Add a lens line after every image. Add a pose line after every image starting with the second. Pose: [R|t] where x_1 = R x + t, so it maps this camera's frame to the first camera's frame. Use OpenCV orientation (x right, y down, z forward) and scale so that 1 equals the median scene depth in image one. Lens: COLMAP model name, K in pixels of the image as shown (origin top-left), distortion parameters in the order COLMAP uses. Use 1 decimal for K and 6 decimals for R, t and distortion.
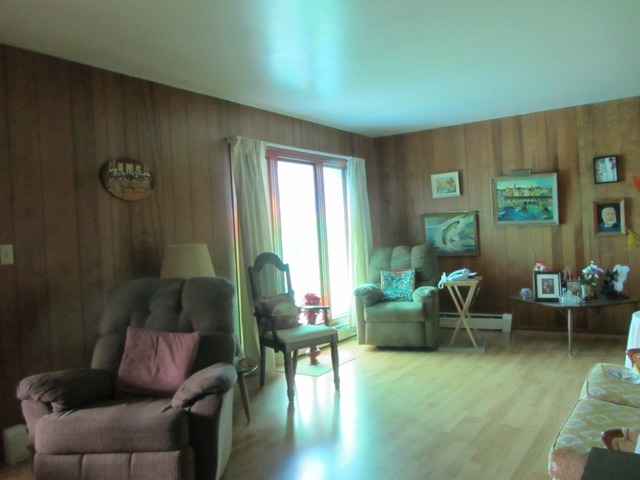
lens RADIAL K [[524.2, 0, 320.0], [0, 524.2, 240.0], [0, 0, 1]] dist [-0.037152, 0.006634]
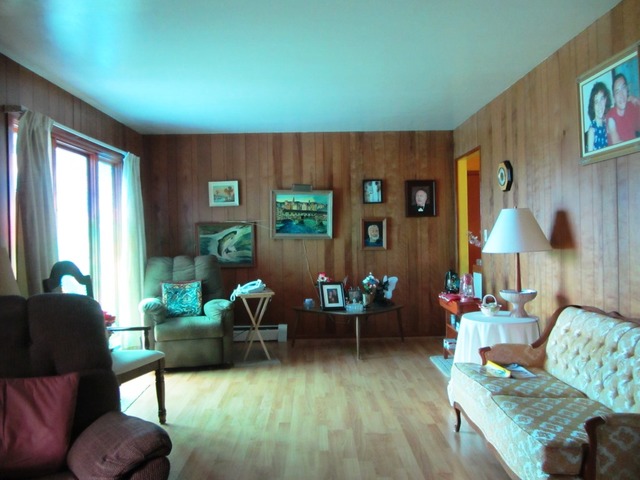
lens RADIAL K [[524.2, 0, 320.0], [0, 524.2, 240.0], [0, 0, 1]] dist [-0.037152, 0.006634]
pose [[0.826026, 0.034128, 0.562597, -0.180775], [-0.021368, 0.999344, -0.029248, 0.005938], [-0.563226, 0.012138, 0.826214, 0.119884]]
